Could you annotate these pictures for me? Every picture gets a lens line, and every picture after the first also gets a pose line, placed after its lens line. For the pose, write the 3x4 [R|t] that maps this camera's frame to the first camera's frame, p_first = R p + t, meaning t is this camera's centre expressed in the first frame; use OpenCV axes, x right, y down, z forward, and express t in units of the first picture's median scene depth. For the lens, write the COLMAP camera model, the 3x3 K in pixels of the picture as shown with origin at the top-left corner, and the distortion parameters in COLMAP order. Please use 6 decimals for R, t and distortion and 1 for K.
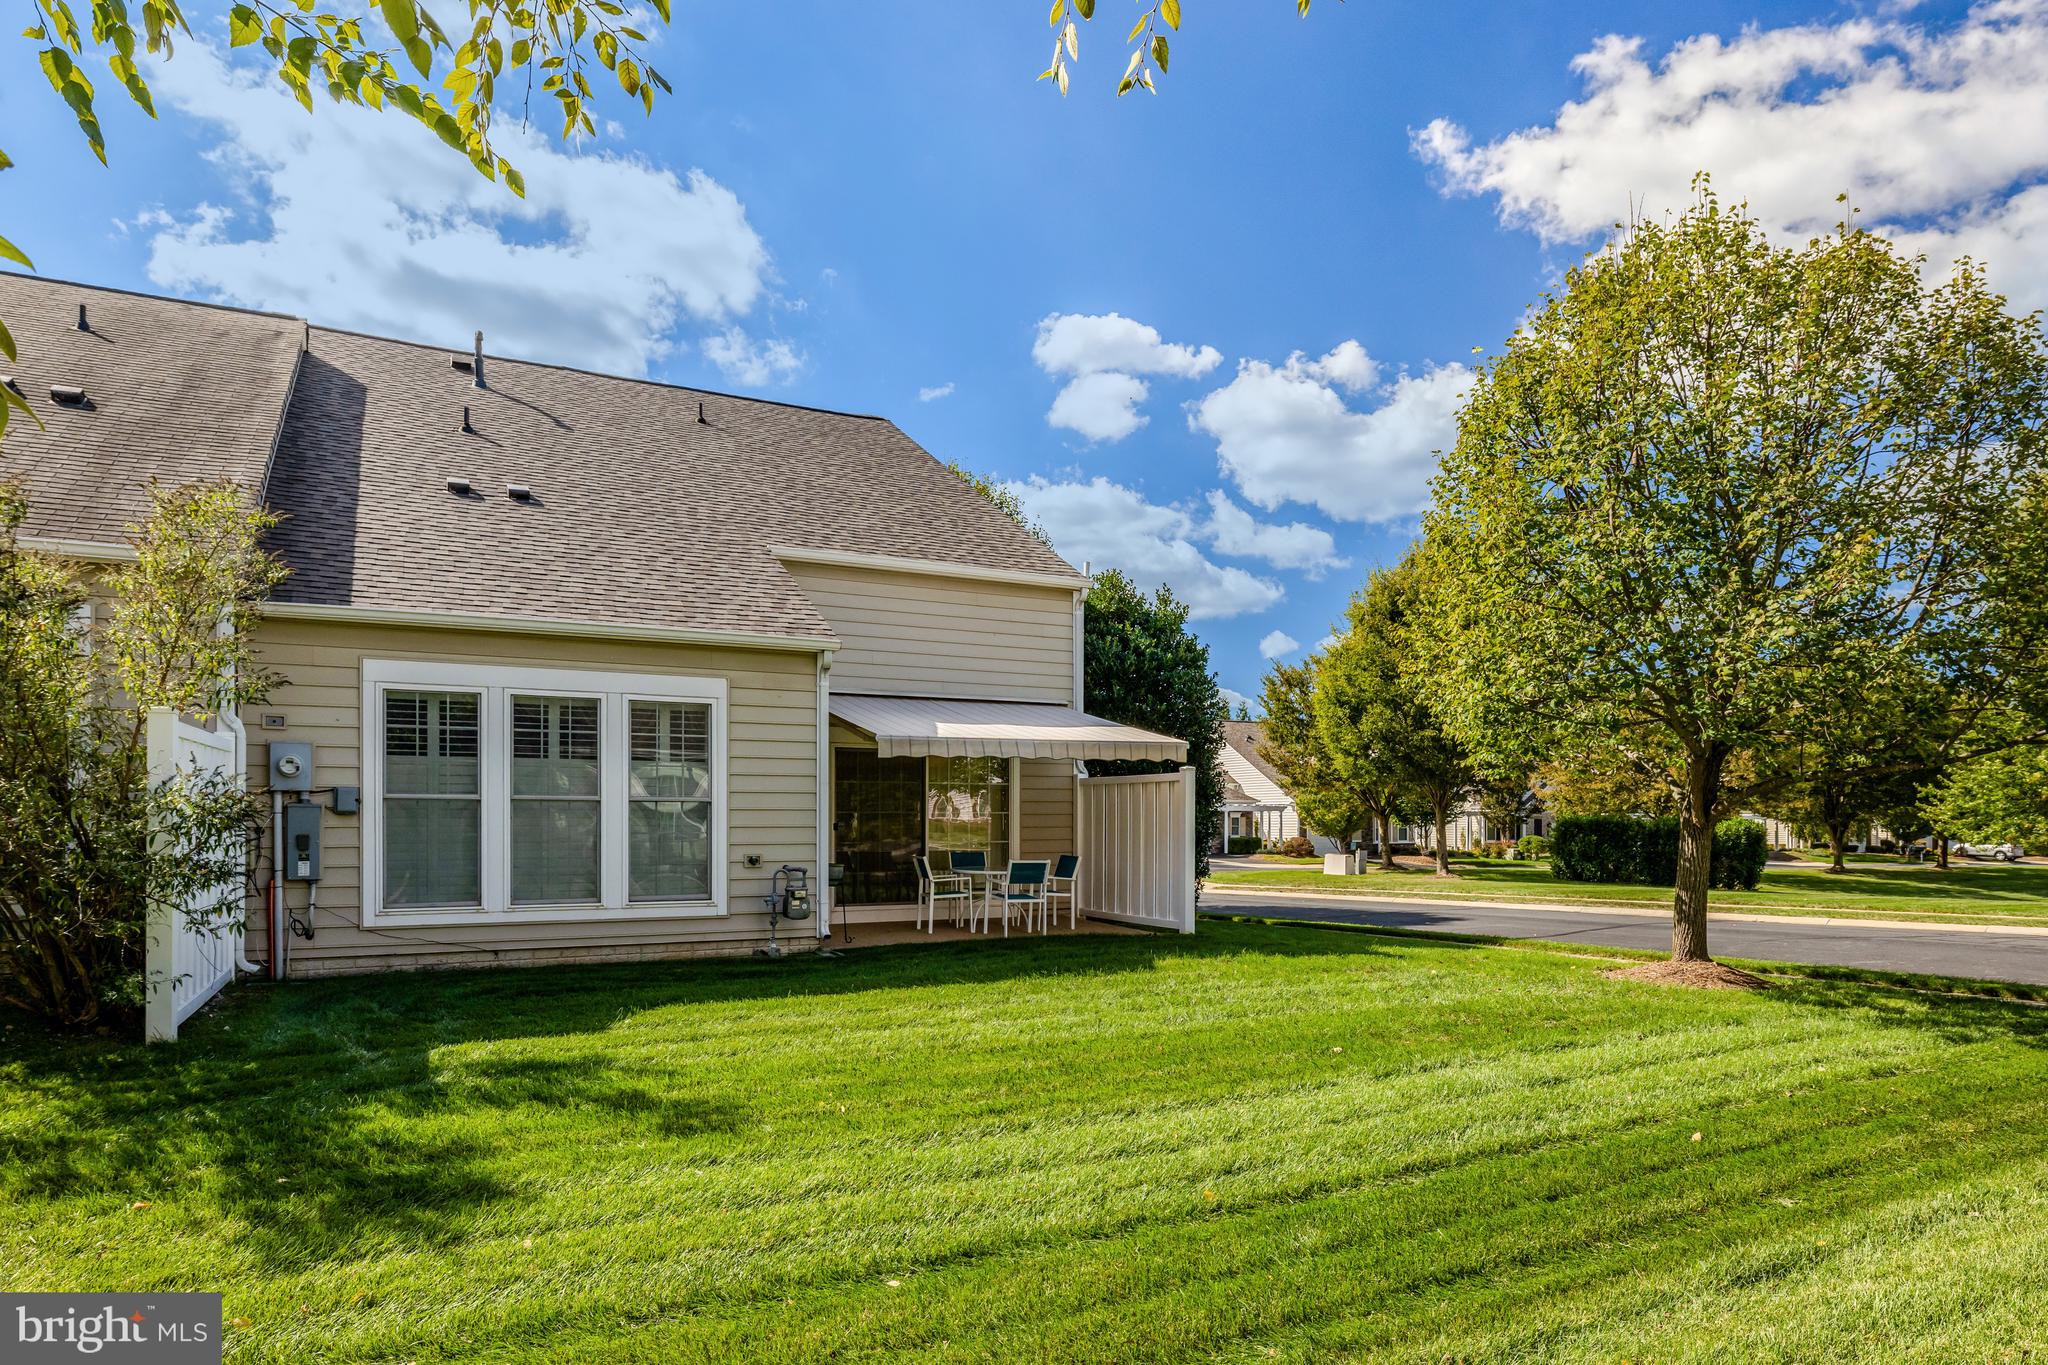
lens RADIAL K [[1233.1, 0, 1020.1], [0, 1233.1, 821.2], [0, 0, 1]] dist [0.000969, 0.000492]
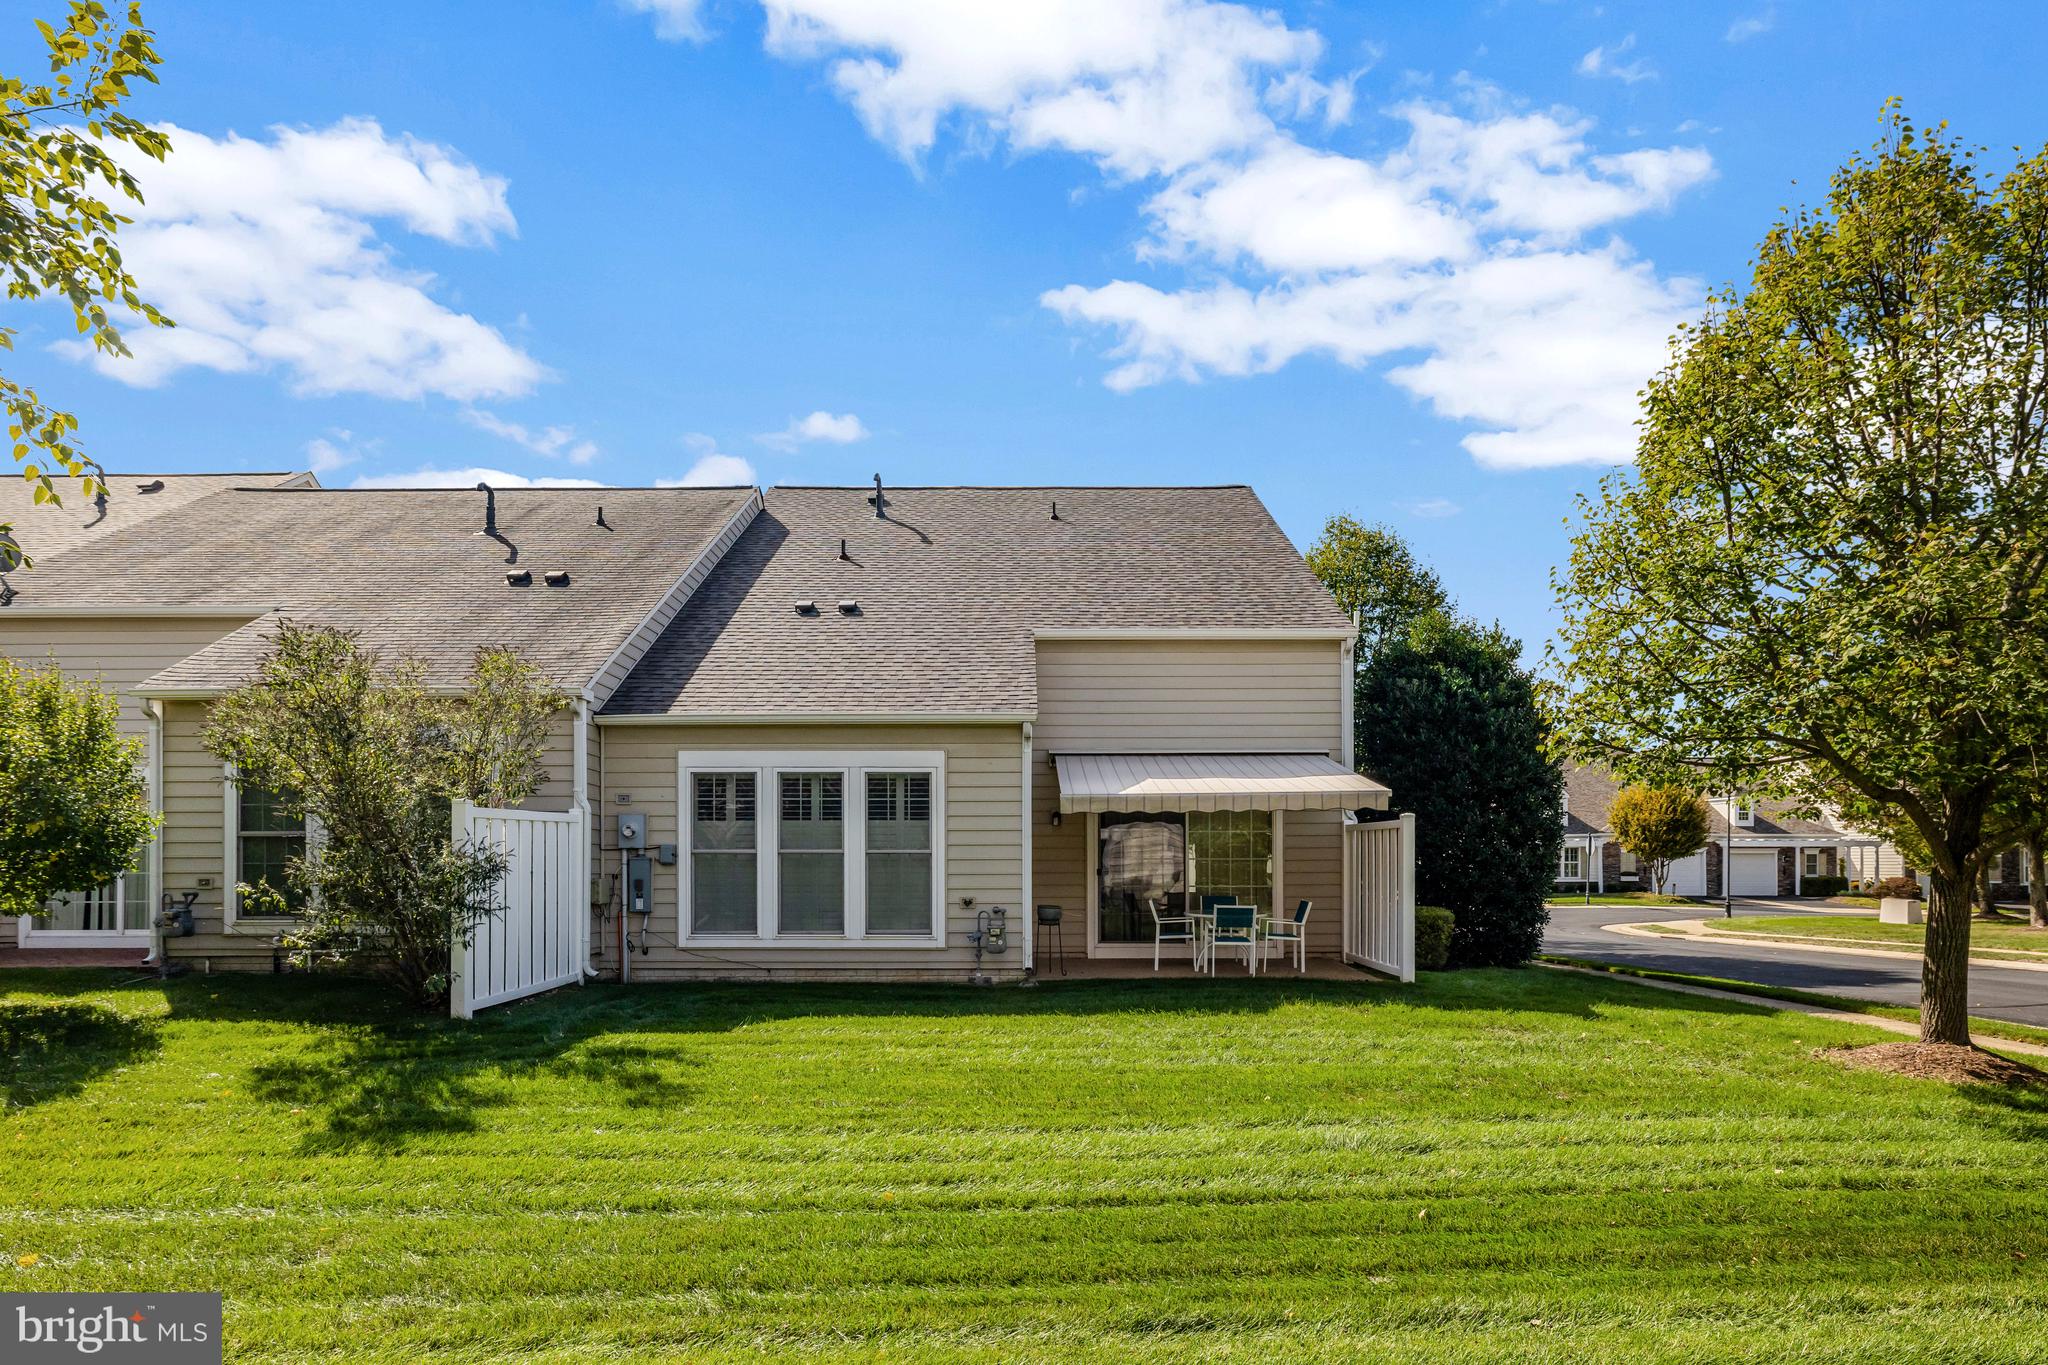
lens RADIAL K [[1175.1, 0, 1018.3], [0, 1175.1, 856.0], [0, 0, 1]] dist [-0.000509, 0.000412]
pose [[0.885278, -0.002214, -0.465058, 0.375782], [0.002058, 0.999998, -0.000843, -0.012430], [0.465058, -0.000210, 0.885280, 0.020775]]
